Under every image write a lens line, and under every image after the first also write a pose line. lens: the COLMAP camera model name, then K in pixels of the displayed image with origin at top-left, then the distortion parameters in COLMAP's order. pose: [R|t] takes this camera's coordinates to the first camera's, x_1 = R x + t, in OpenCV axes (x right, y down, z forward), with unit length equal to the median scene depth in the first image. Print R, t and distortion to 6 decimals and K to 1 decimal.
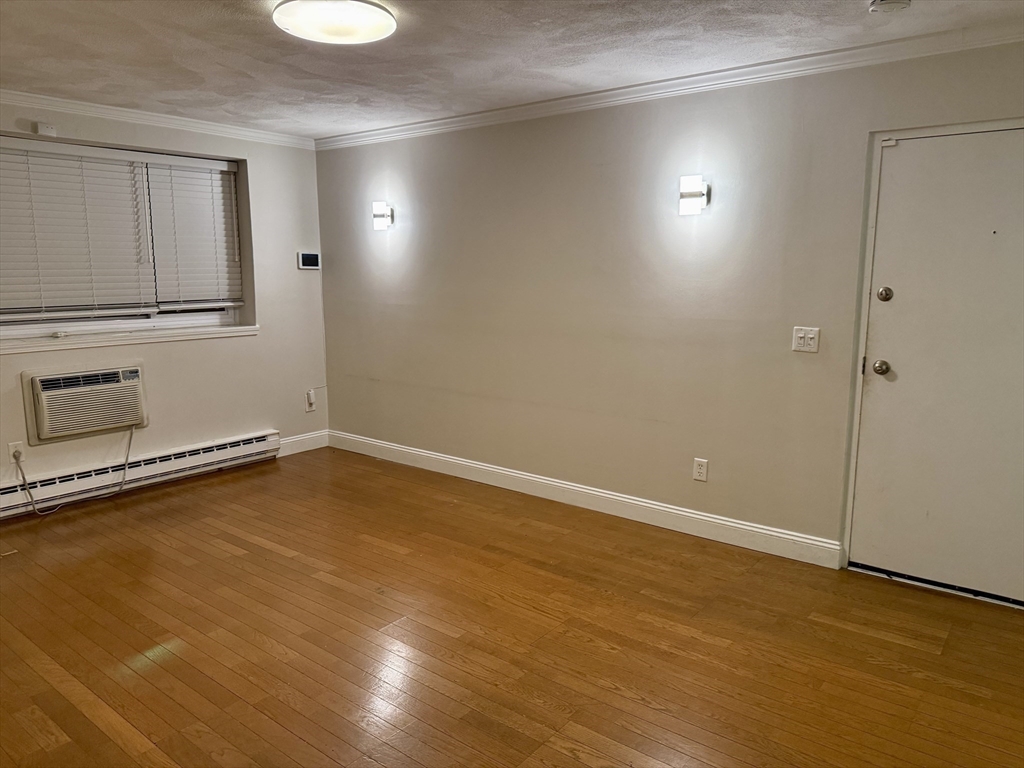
lens RADIAL K [[732.8, 0, 512.0], [0, 732.8, 384.0], [0, 0, 1]] dist [0.064656, -0.120037]
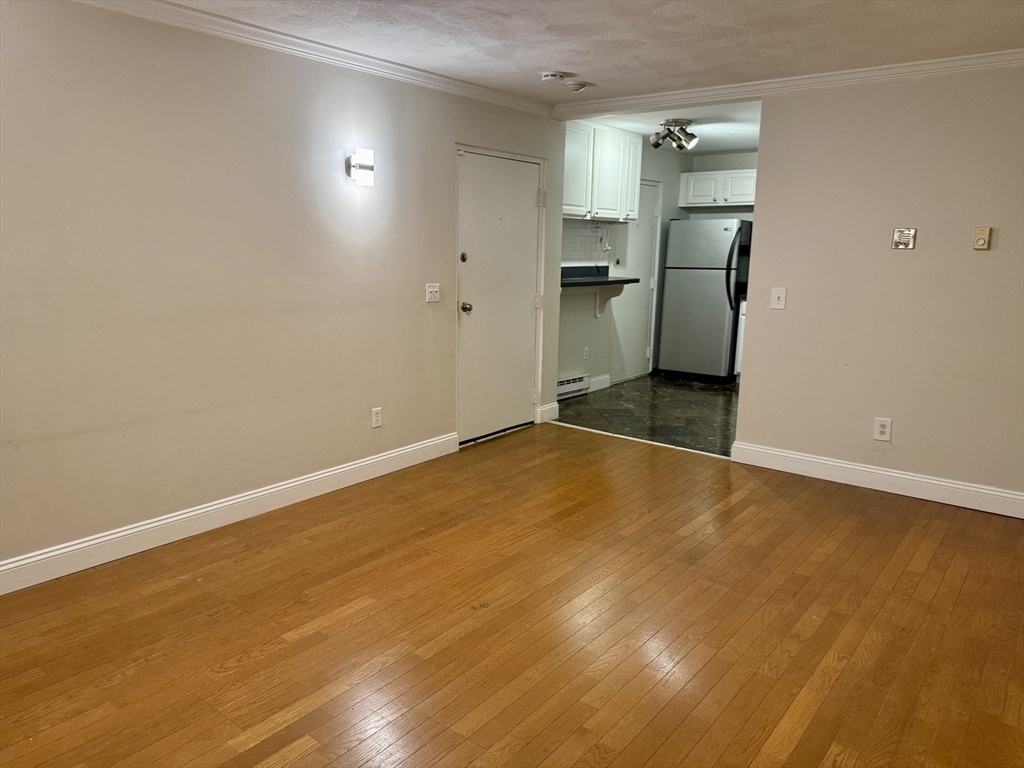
lens RADIAL K [[735.8, 0, 512.0], [0, 735.8, 384.0], [0, 0, 1]] dist [0.227376, -0.354707]
pose [[-0.008495, -0.194202, 0.980925, -0.956018], [0.144161, 0.970475, 0.193381, -0.139234], [-0.989518, 0.143054, 0.019752, 0.857332]]
